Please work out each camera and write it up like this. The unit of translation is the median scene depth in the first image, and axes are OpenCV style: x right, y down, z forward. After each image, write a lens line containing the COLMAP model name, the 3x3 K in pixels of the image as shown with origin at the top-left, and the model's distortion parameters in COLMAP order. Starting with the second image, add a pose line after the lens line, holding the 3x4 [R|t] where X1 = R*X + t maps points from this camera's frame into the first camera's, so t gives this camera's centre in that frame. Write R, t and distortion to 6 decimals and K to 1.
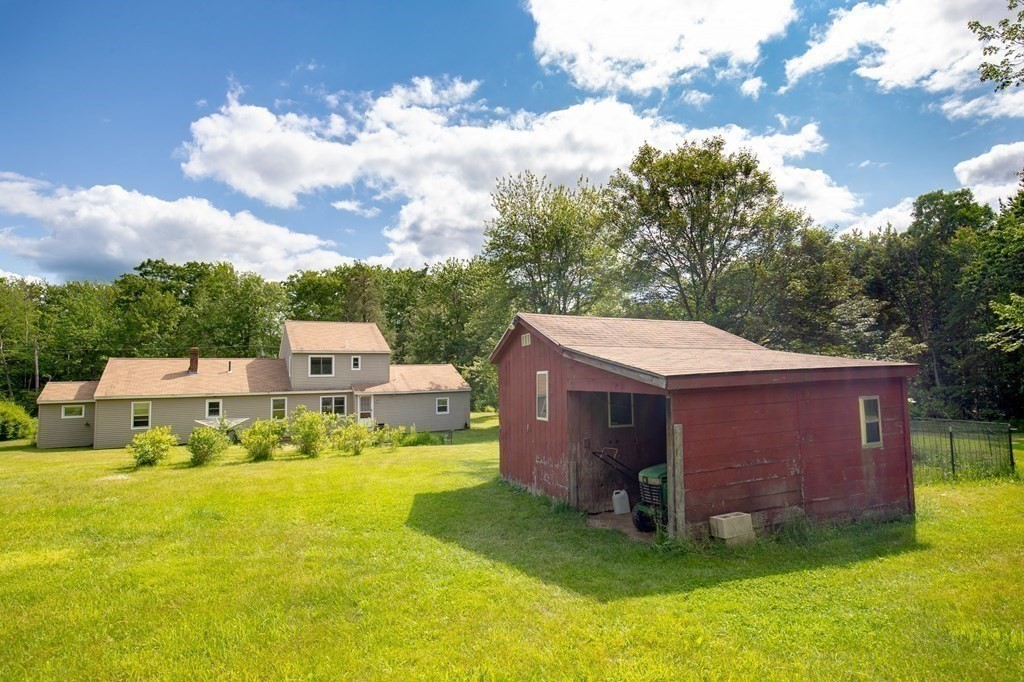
lens RADIAL K [[525.5, 0, 515.9], [0, 525.5, 332.7], [0, 0, 1]] dist [-0.029681, -0.000618]
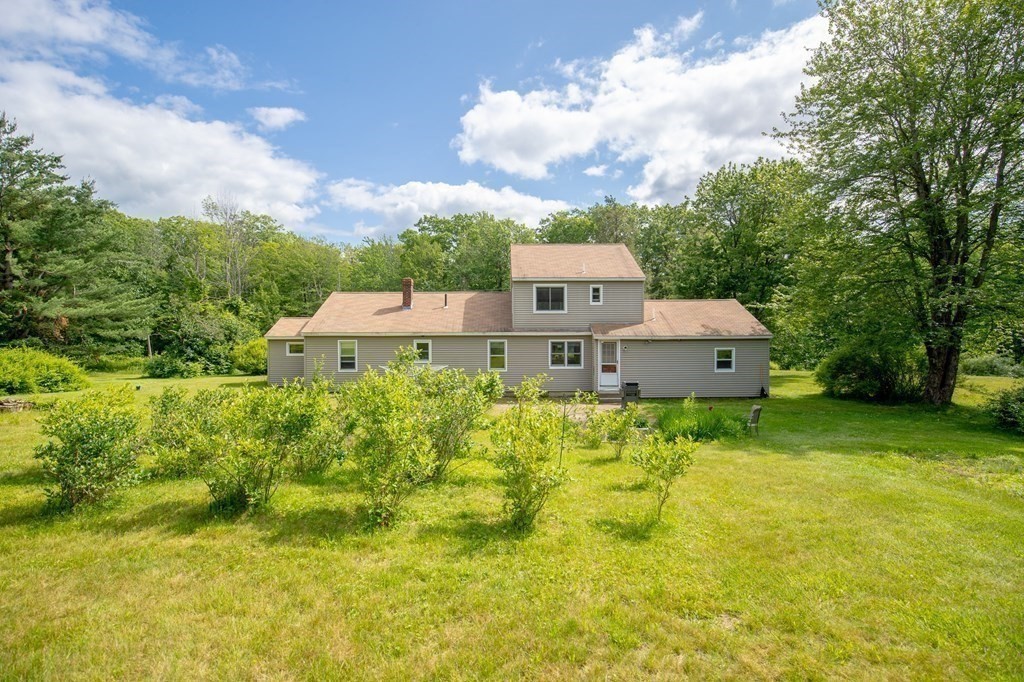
lens RADIAL K [[472.3, 0, 510.4], [0, 472.3, 337.7], [0, 0, 1]] dist [-0.024075, 0.000591]
pose [[0.883654, 0.023226, -0.467565, -0.108386], [0.020353, 0.995918, 0.087938, 0.057610], [0.467698, -0.087223, 0.879574, 0.380975]]
